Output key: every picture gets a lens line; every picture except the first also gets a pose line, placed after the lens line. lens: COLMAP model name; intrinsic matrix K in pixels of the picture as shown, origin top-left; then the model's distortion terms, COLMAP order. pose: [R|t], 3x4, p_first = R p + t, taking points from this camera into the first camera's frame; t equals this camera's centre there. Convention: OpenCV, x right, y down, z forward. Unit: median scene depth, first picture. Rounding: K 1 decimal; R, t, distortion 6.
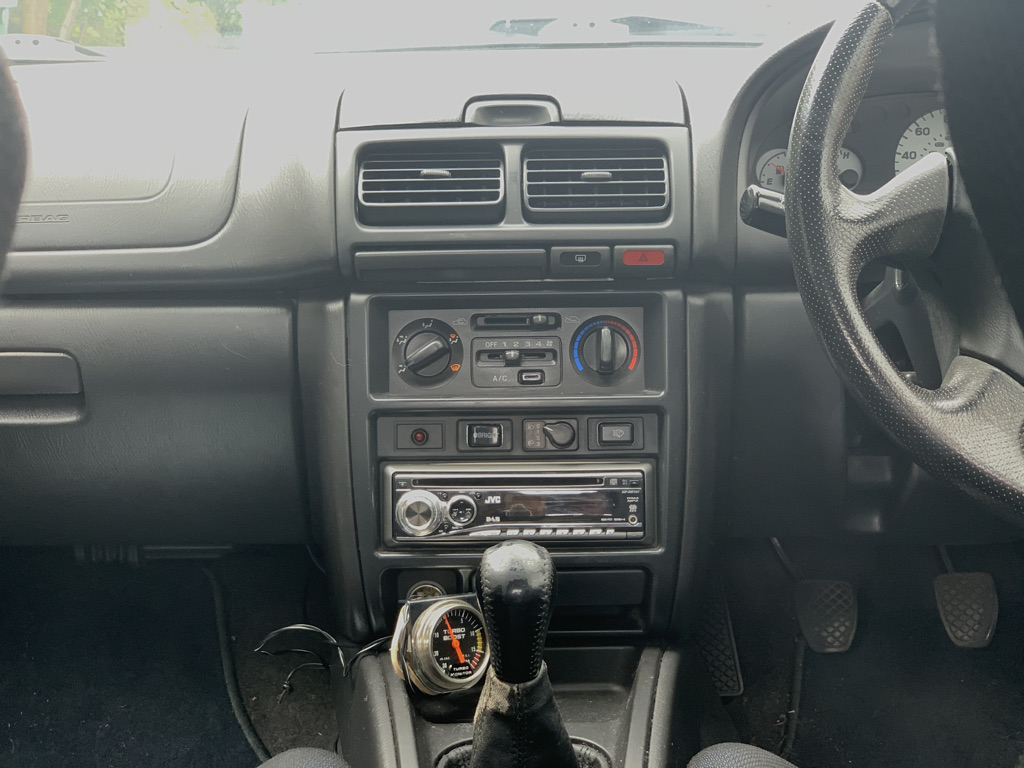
lens RADIAL K [[1529.2, 0, 464.3], [0, 1529.2, 379.5], [0, 0, 1]] dist [0.035965, 0.000000]
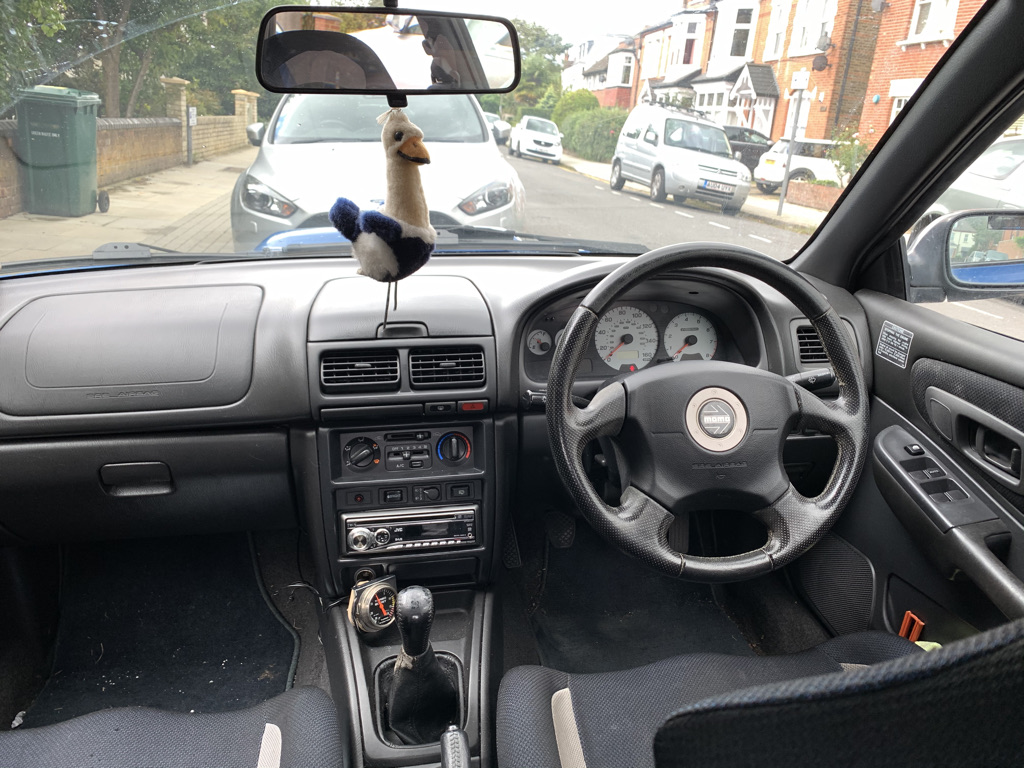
lens RADIAL K [[784.4, 0, 510.6], [0, 784.4, 379.3], [0, 0, 1]] dist [0.020237, -0.016724]
pose [[0.983731, -0.033758, 0.176448, -0.010804], [0.011850, 0.992240, 0.123769, -0.234238], [-0.179257, -0.119665, 0.976497, 0.017730]]
